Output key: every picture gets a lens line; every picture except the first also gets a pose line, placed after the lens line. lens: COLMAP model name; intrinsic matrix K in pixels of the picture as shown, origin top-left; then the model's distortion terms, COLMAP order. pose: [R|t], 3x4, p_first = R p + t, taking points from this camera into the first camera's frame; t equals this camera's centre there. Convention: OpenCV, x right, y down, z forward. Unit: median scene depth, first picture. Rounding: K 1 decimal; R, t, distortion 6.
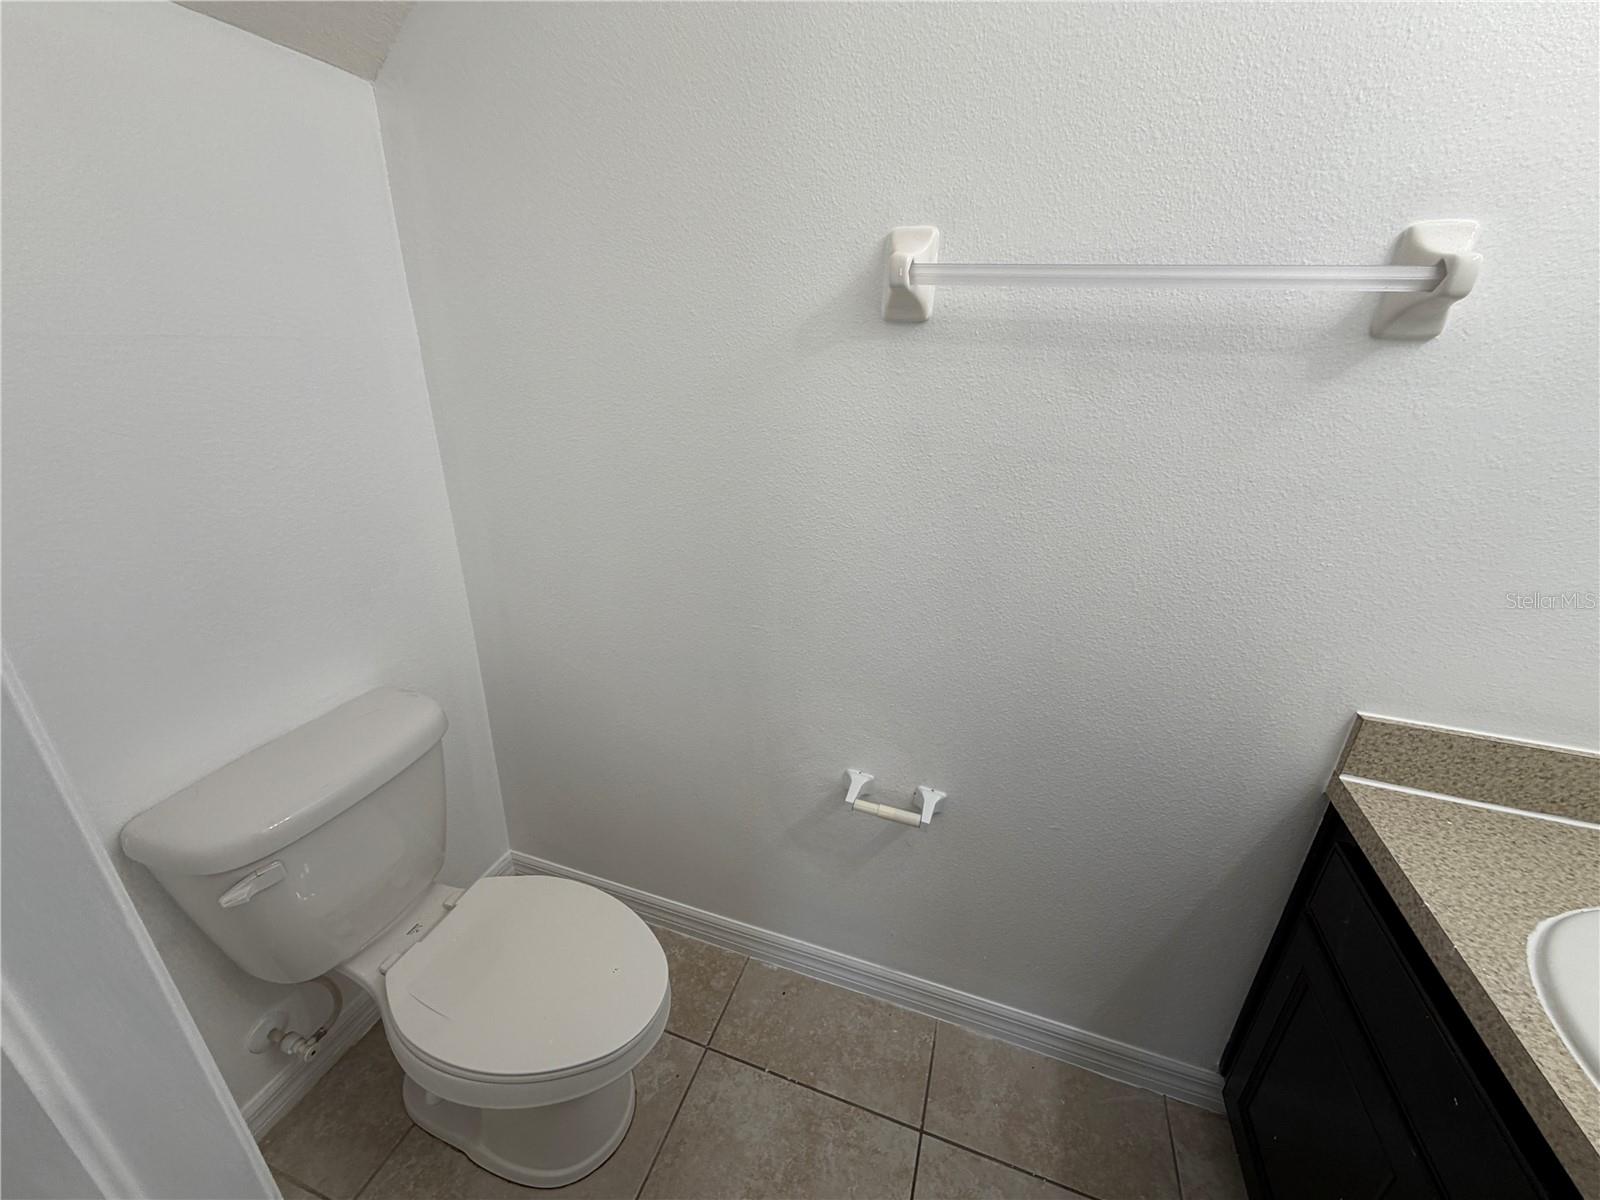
lens RADIAL K [[638.7, 0, 800.0], [0, 638.7, 600.0], [0, 0, 1]] dist [0.000433, 0.000407]
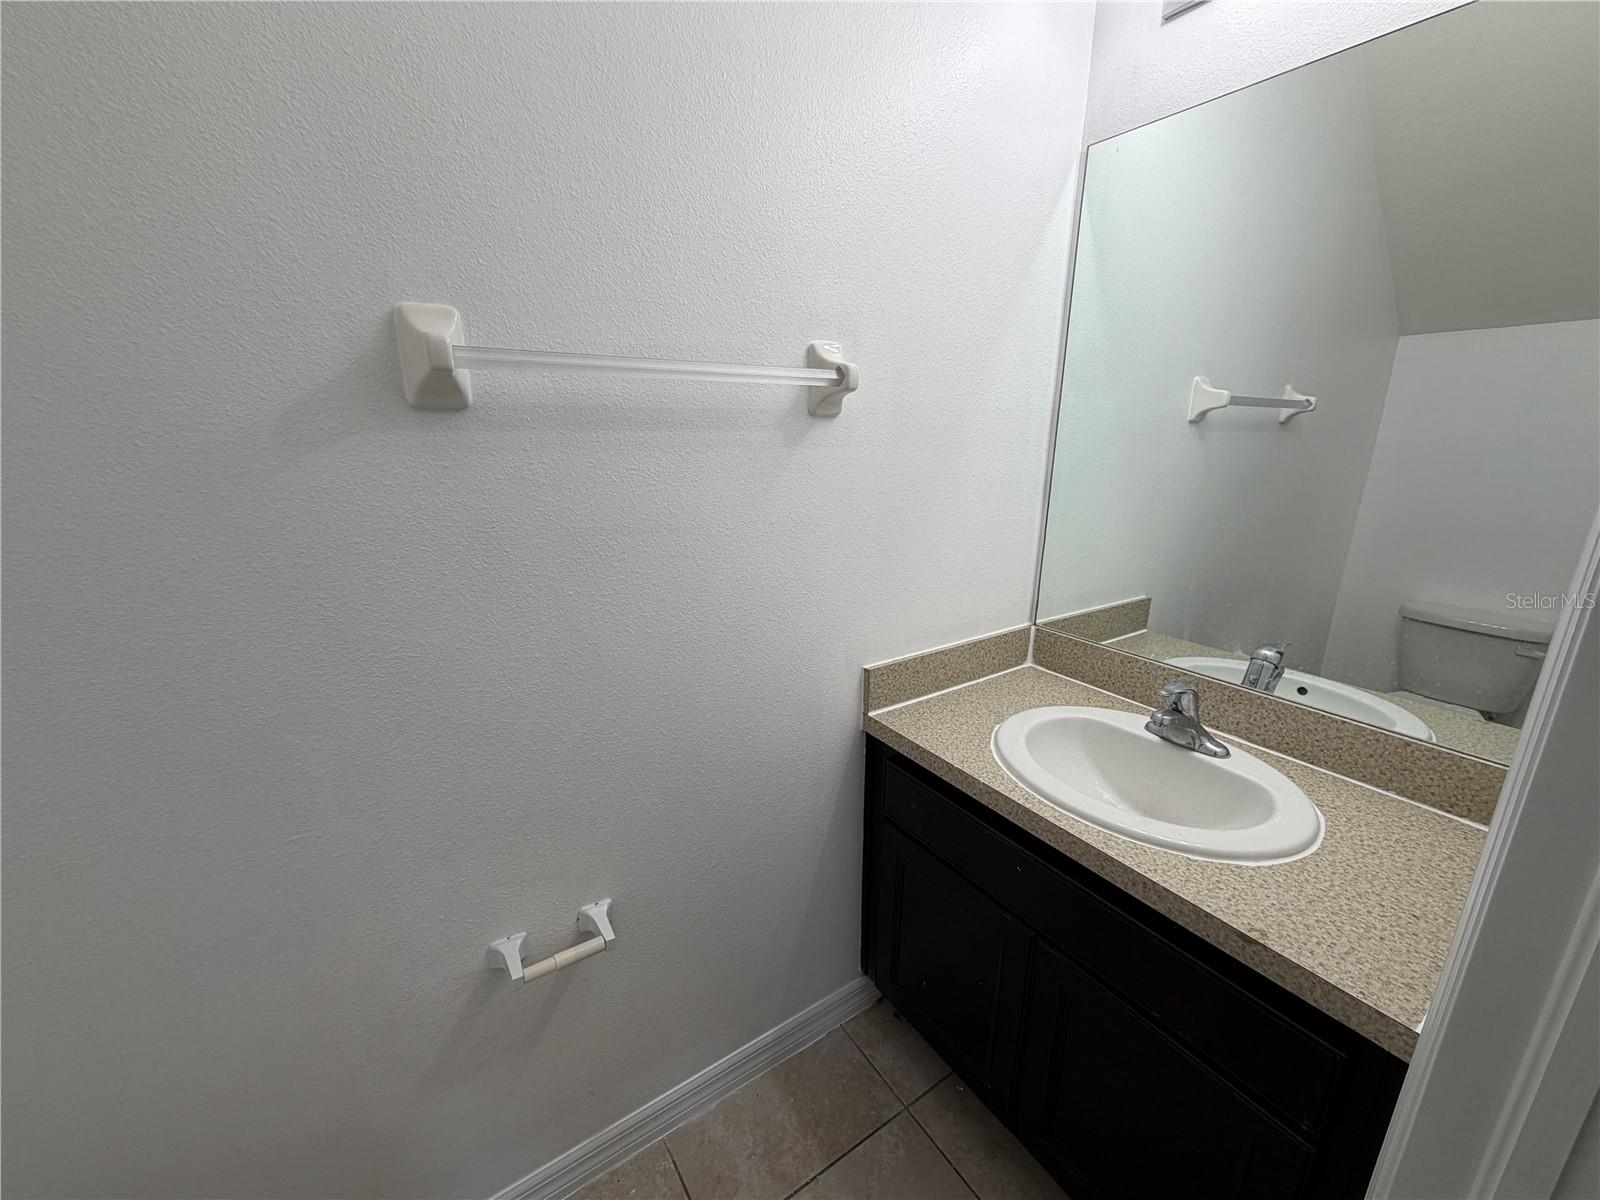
lens RADIAL K [[638.7, 0, 800.0], [0, 638.7, 600.0], [0, 0, 1]] dist [0.000433, 0.000407]
pose [[0.608293, -0.240315, 0.756458, -0.260120], [0.319260, 0.946645, 0.044007, -0.075358], [-0.726673, 0.214737, 0.652560, 0.142824]]
